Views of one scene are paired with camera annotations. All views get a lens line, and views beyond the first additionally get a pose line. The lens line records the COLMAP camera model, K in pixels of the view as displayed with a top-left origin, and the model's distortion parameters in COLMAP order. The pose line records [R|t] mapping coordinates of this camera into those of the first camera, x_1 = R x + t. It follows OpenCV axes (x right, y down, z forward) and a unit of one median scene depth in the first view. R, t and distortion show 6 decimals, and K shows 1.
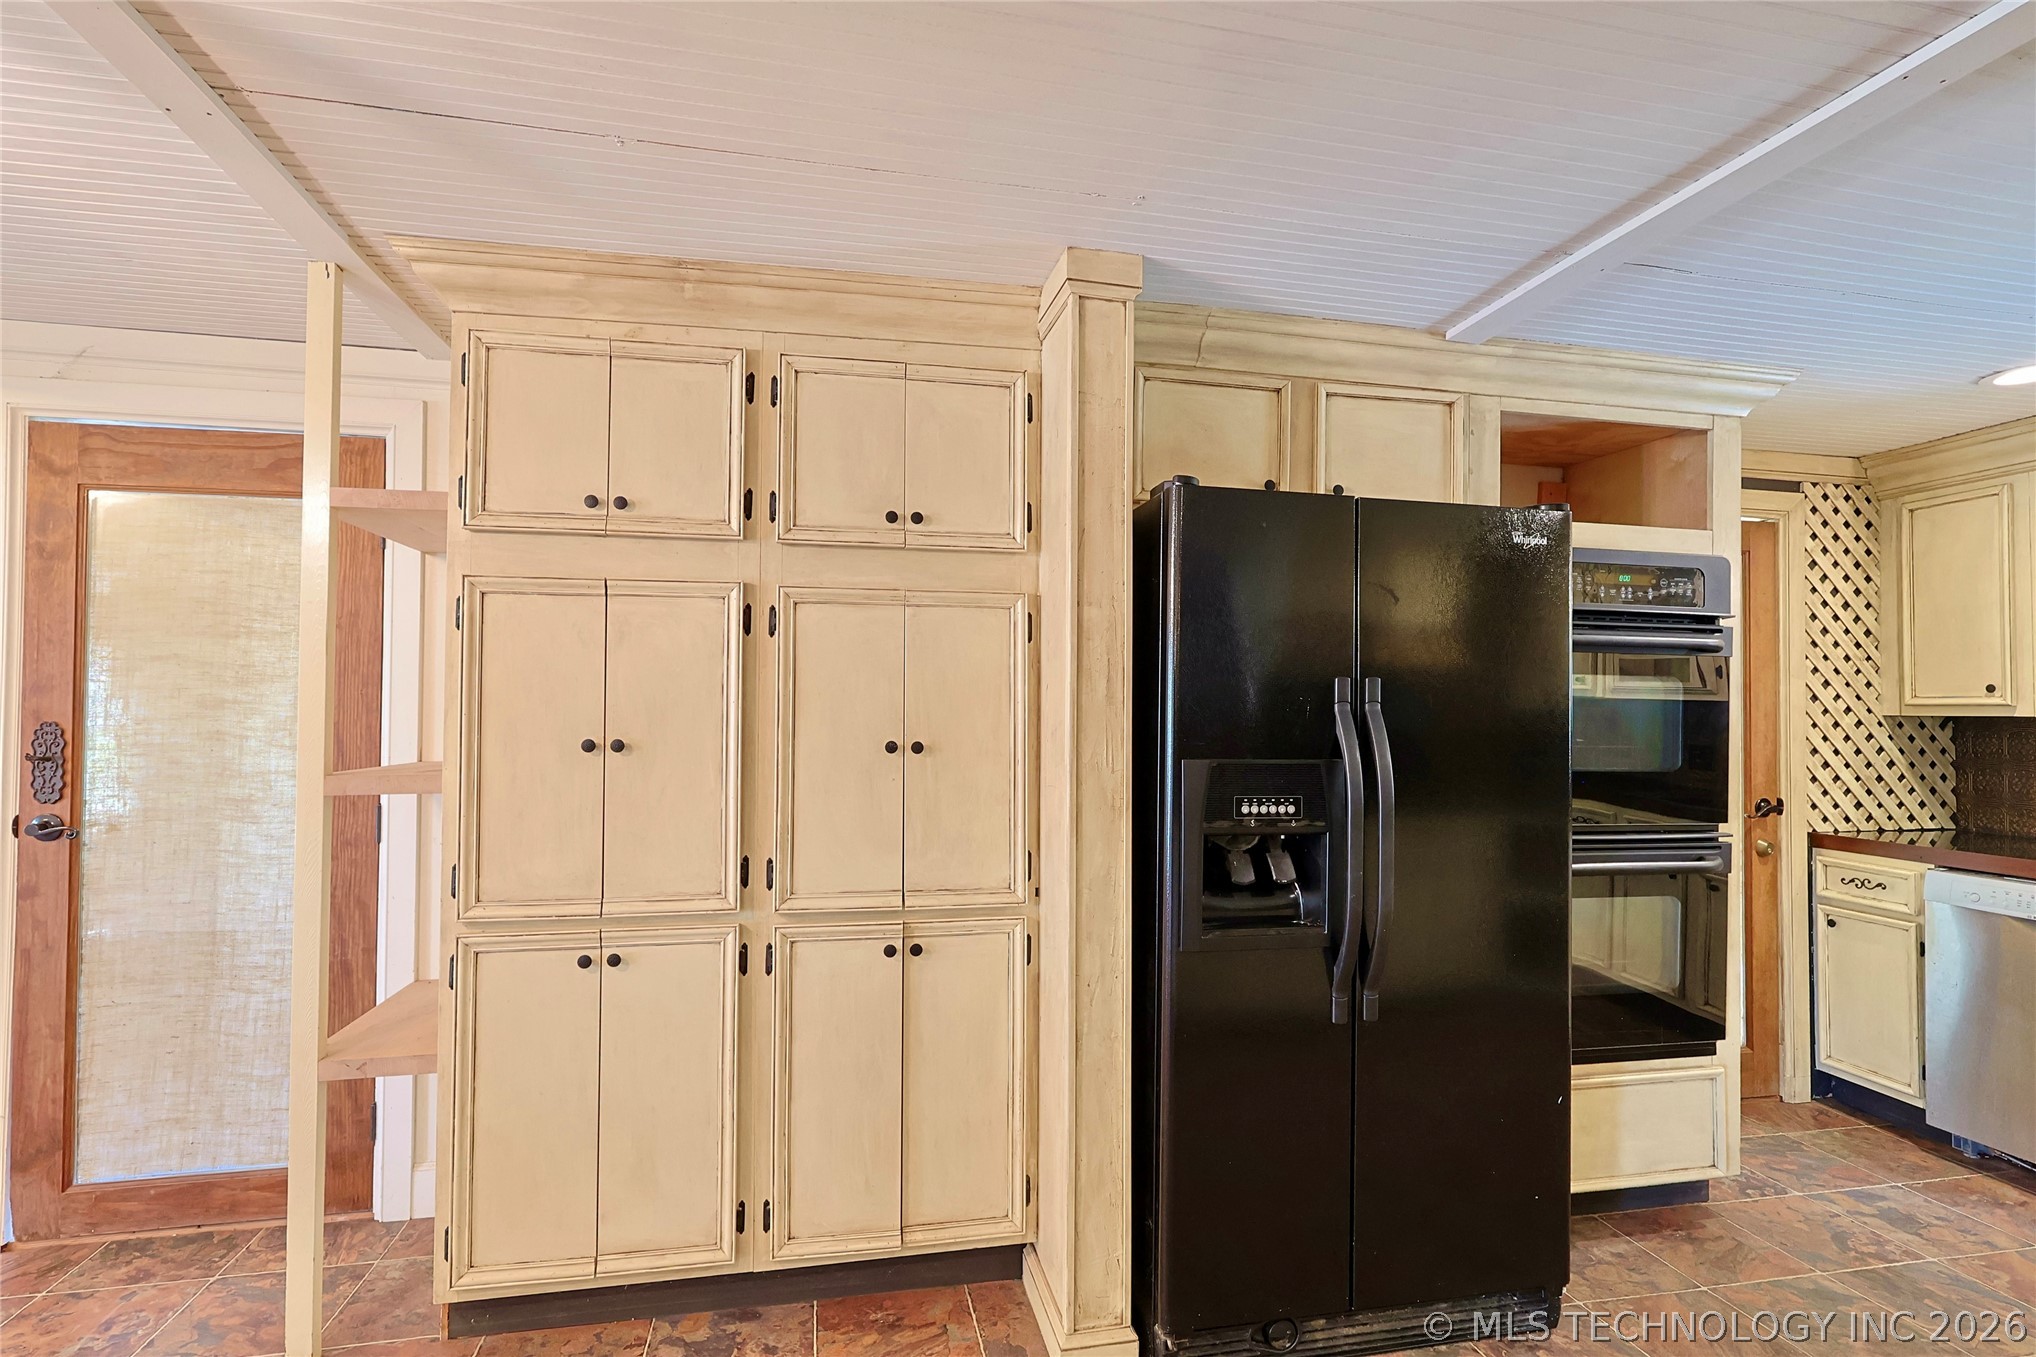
lens RADIAL K [[992.1, 0, 1019.0], [0, 992.1, 680.5], [0, 0, 1]] dist [-0.002950, 0.001742]
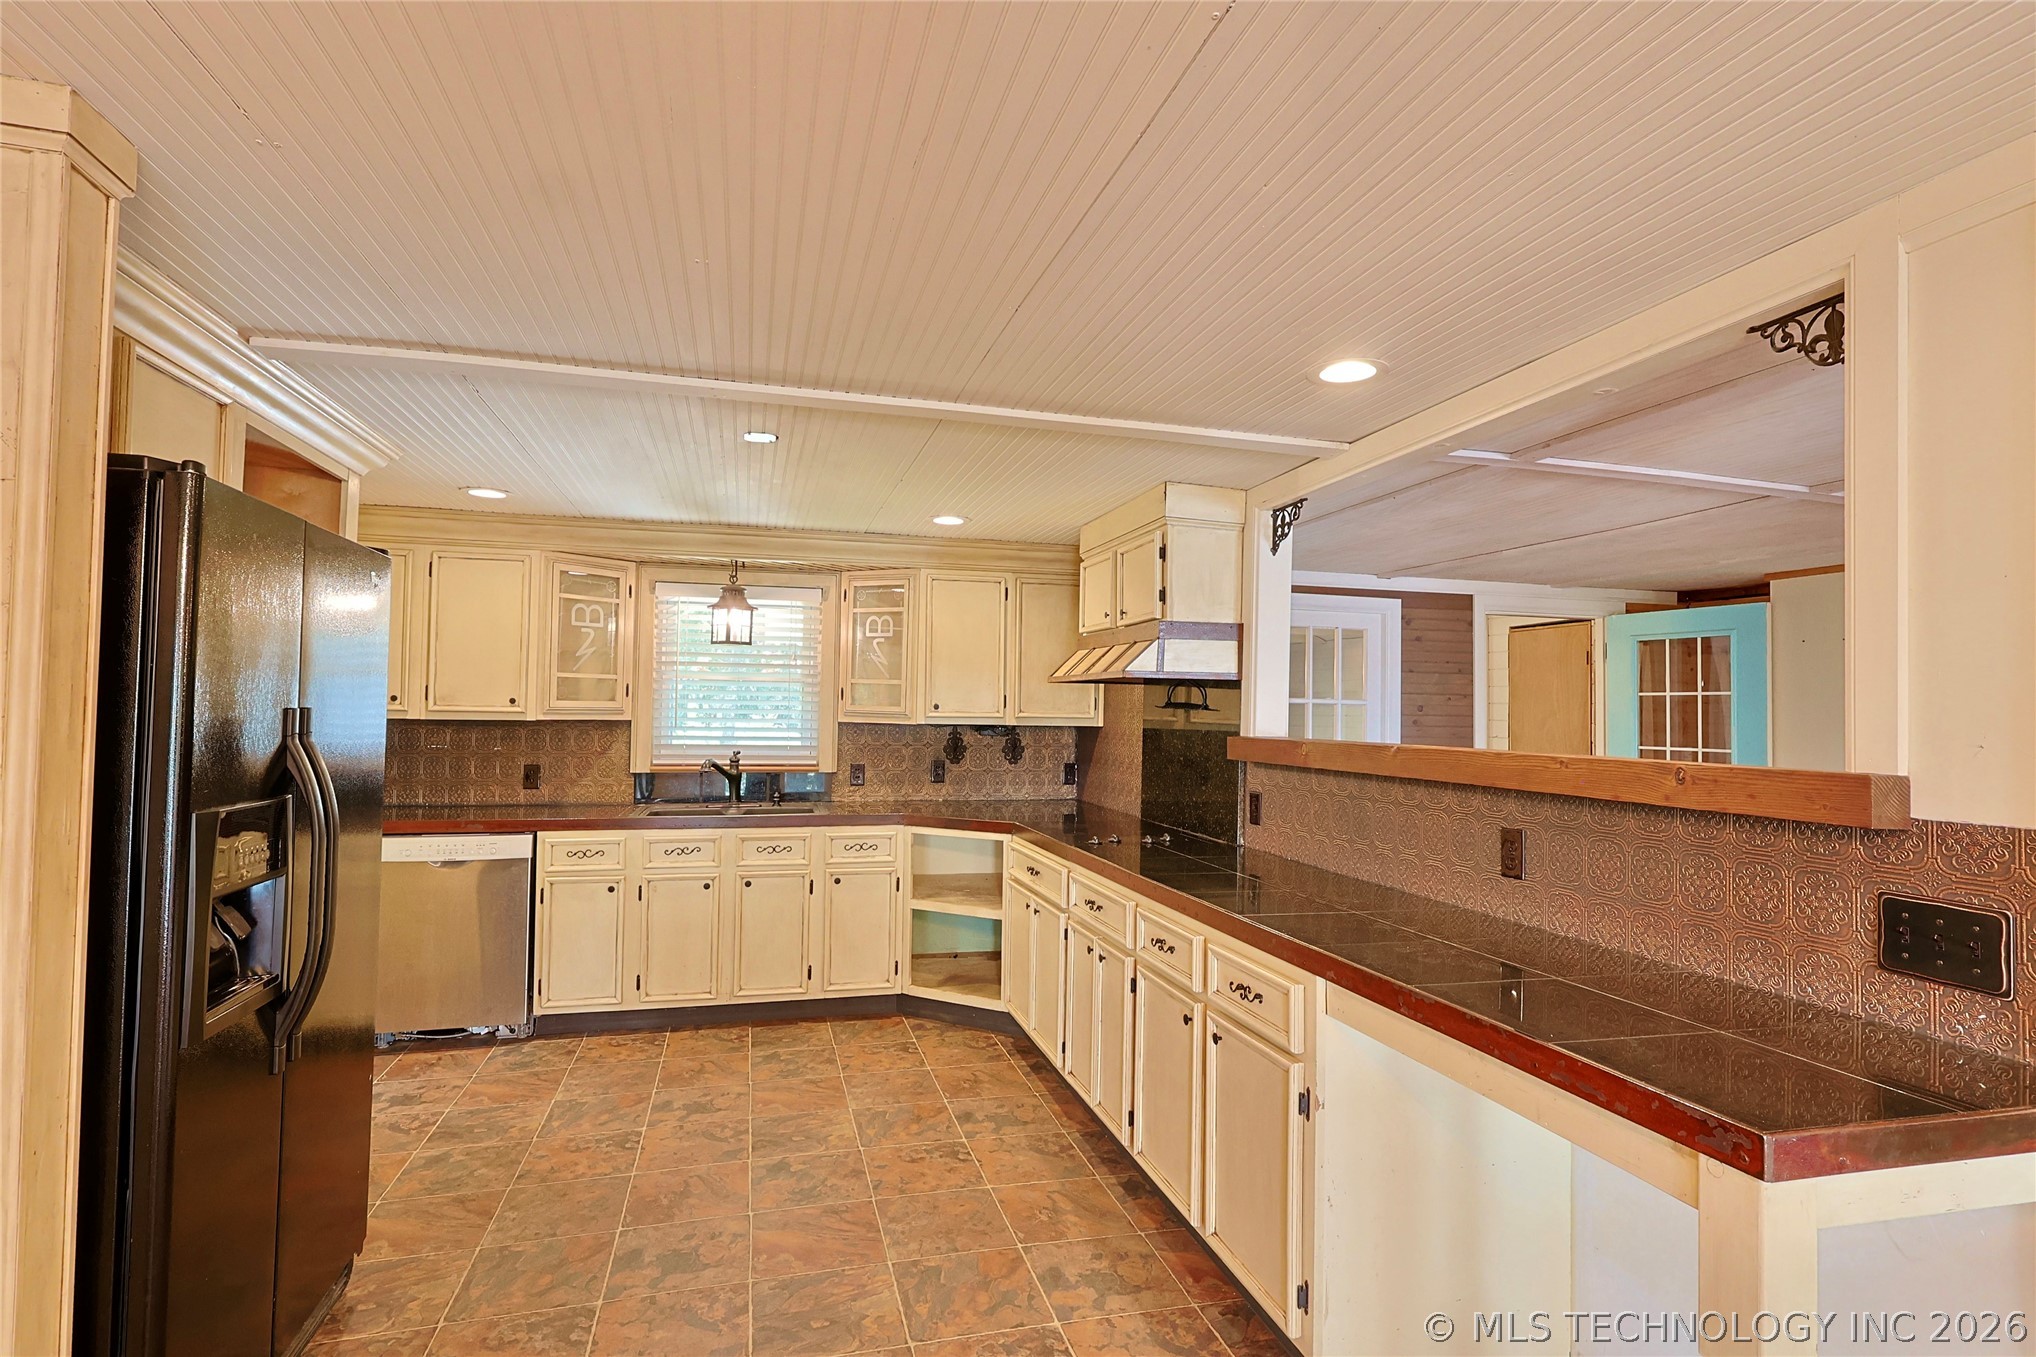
lens RADIAL K [[992.1, 0, 1014.5], [0, 992.1, 680.8], [0, 0, 1]] dist [-0.002950, 0.001742]
pose [[-0.055790, 0.017833, 0.998283, -0.538143], [-0.040533, 0.998976, -0.020110, -0.029797], [-0.997619, -0.041586, -0.055010, 0.295819]]
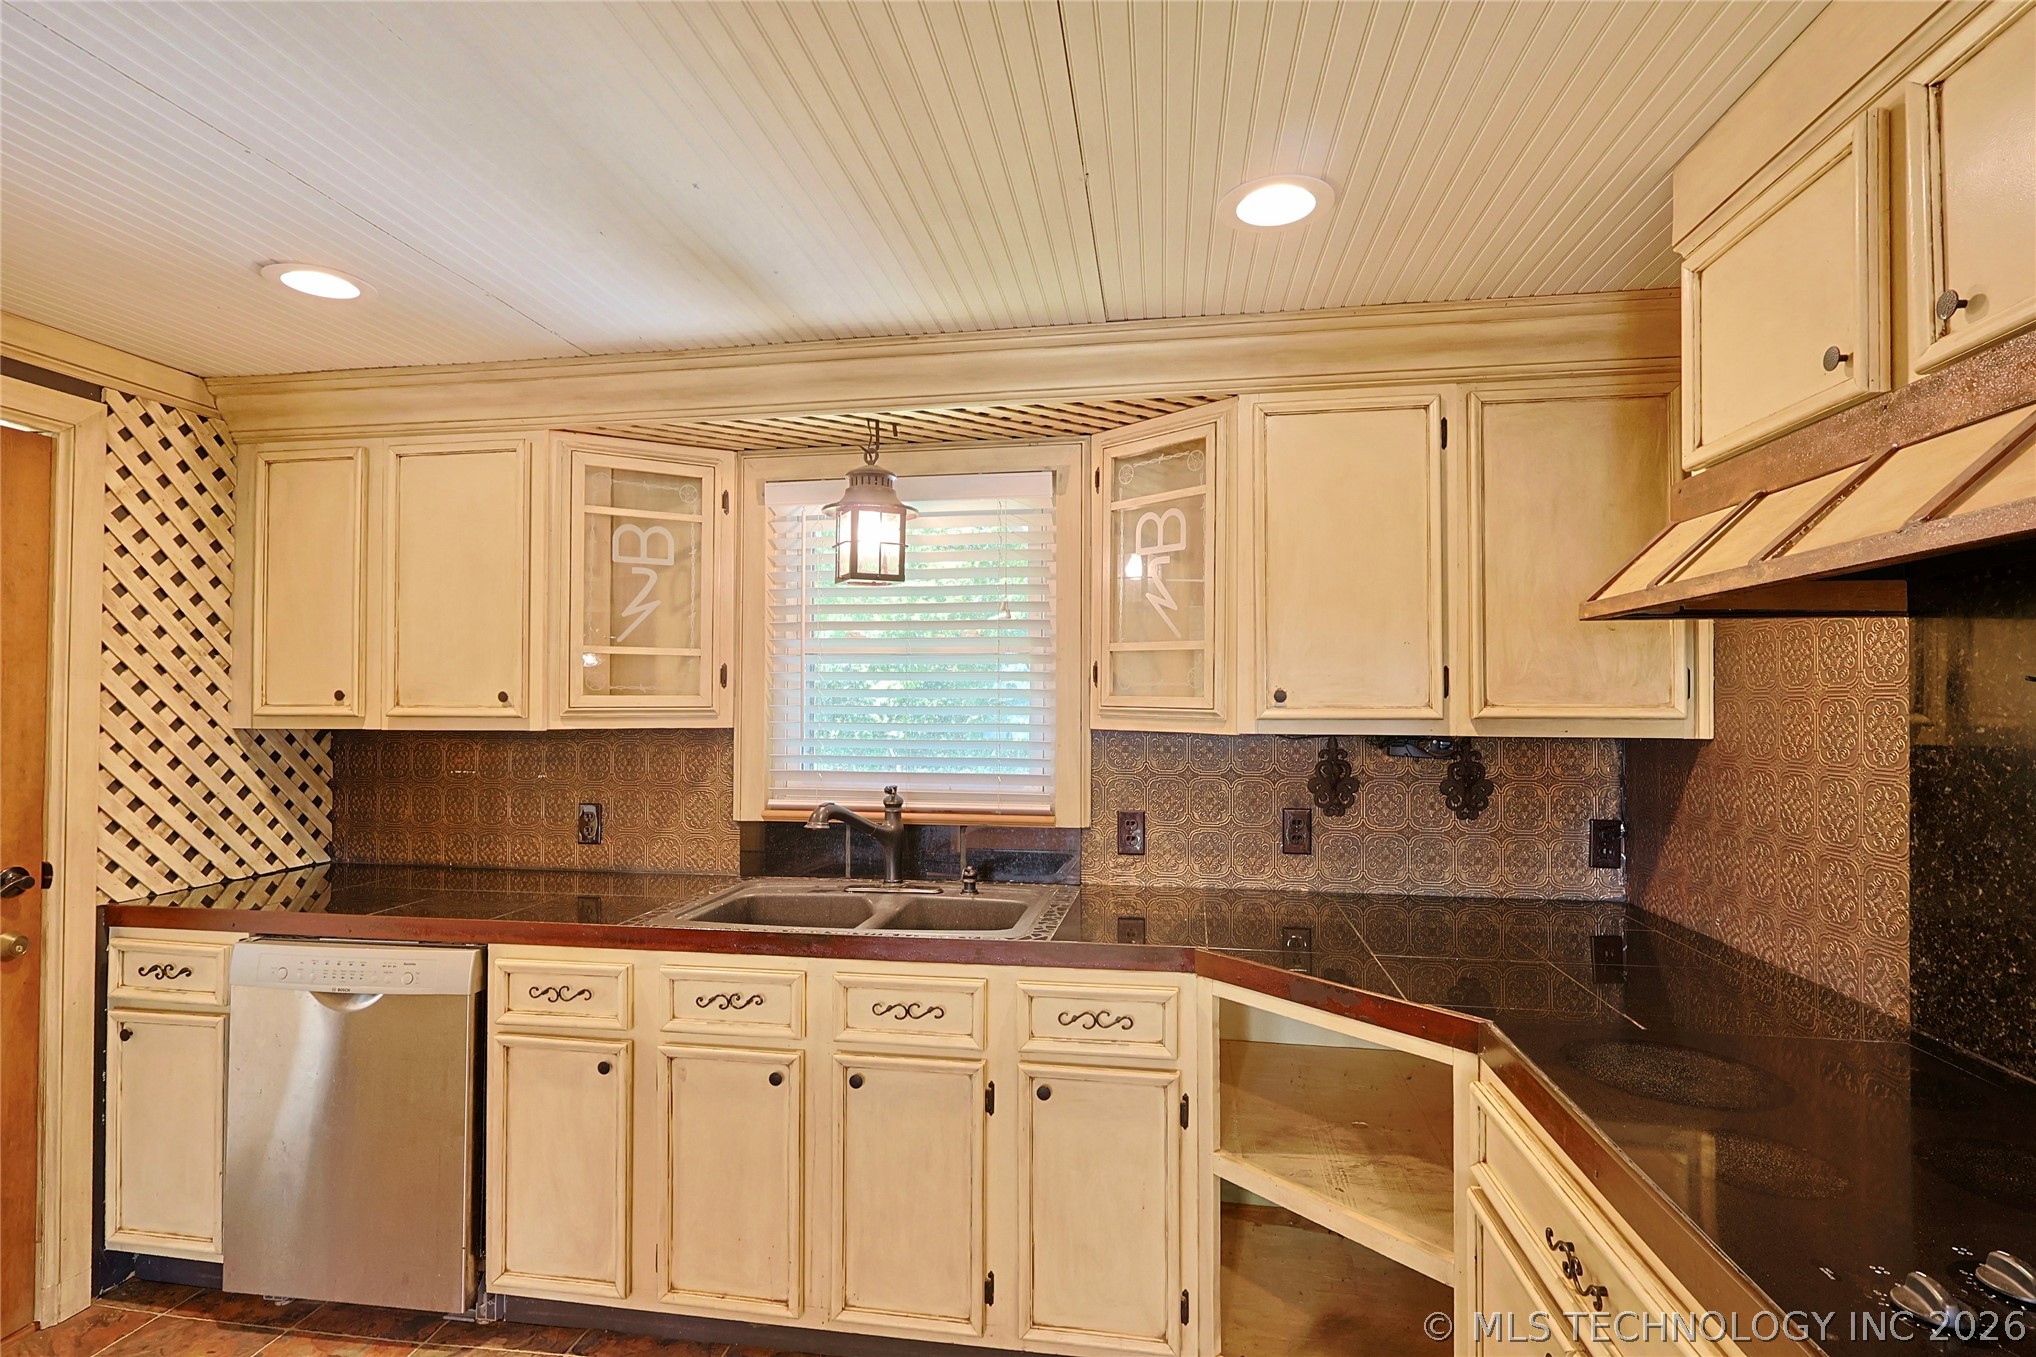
lens RADIAL K [[992.1, 0, 1019.6], [0, 992.1, 682.8], [0, 0, 1]] dist [-0.002950, 0.001742]
pose [[0.345828, 0.010214, 0.938242, 0.529047], [-0.021862, 0.999757, -0.002826, -0.015858], [-0.938043, -0.019534, 0.345968, 0.252196]]
